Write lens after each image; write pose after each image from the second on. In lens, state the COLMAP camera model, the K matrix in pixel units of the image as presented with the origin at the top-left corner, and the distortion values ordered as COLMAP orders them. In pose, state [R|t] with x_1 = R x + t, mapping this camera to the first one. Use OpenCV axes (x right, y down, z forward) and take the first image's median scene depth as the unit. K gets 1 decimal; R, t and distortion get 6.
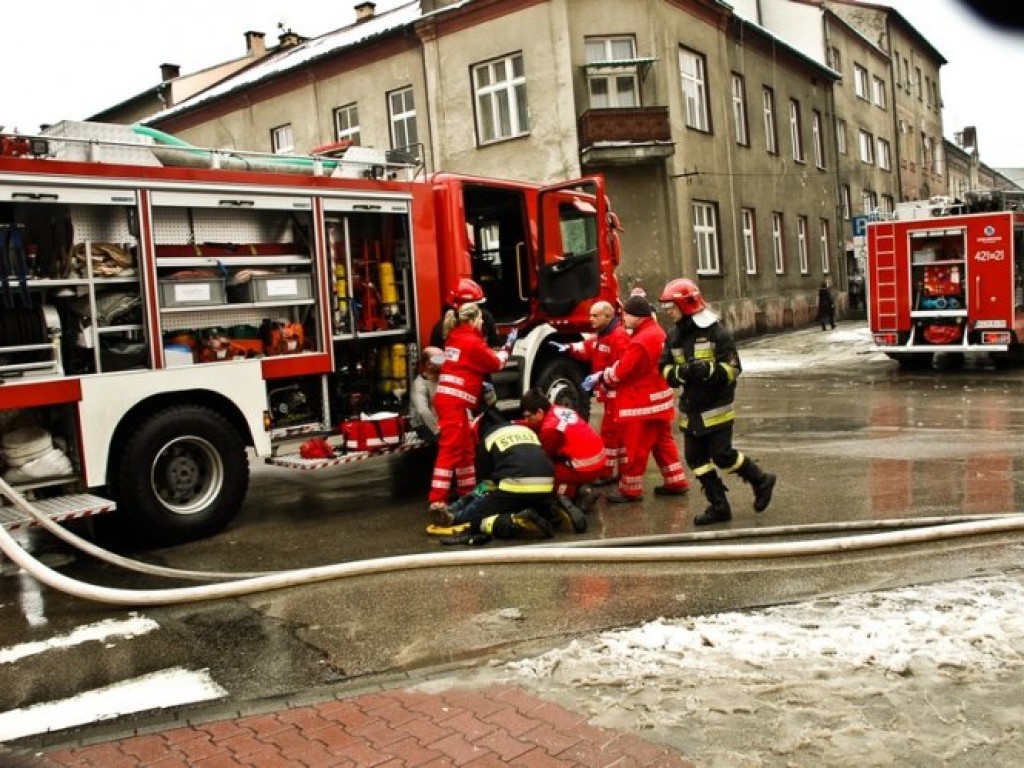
lens RADIAL K [[901.1, 0, 518.8], [0, 901.1, 410.1], [0, 0, 1]] dist [-0.158624, 0.115031]
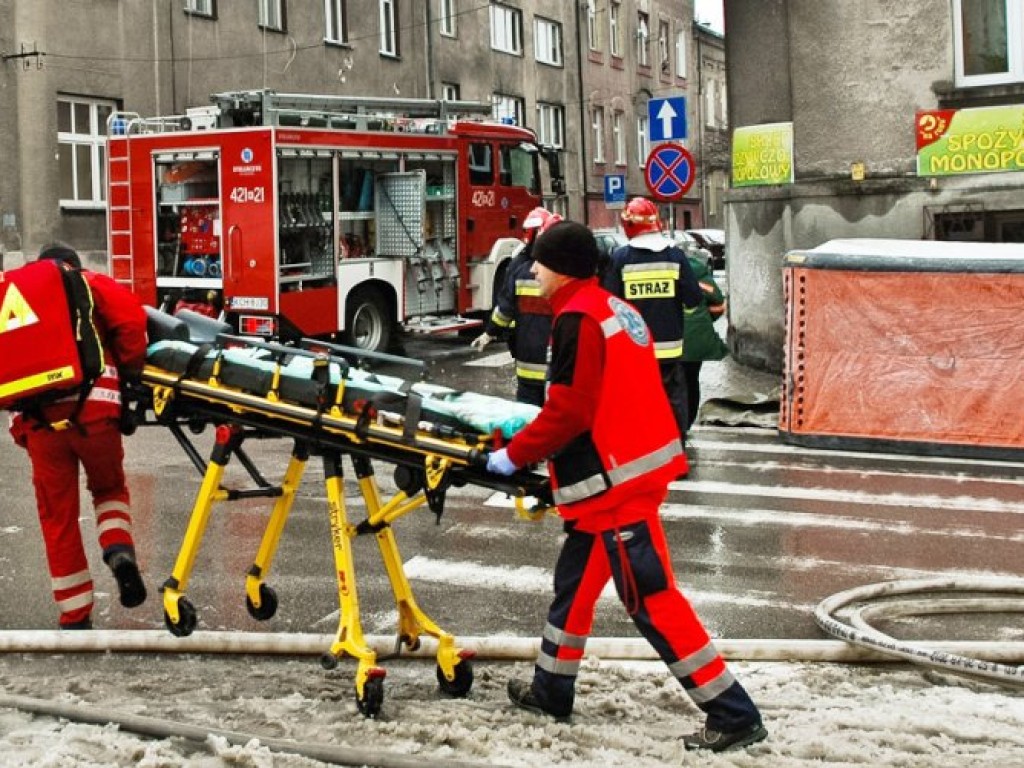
lens RADIAL K [[1342.6, 0, 280.3], [0, 1342.6, 316.0], [0, 0, 1]] dist [-0.164769, 0.228809]
pose [[0.997821, 0.054056, 0.037828, 0.356589], [-0.051633, 0.996718, -0.062352, -0.020401], [-0.041075, 0.060263, 0.997337, 0.019513]]
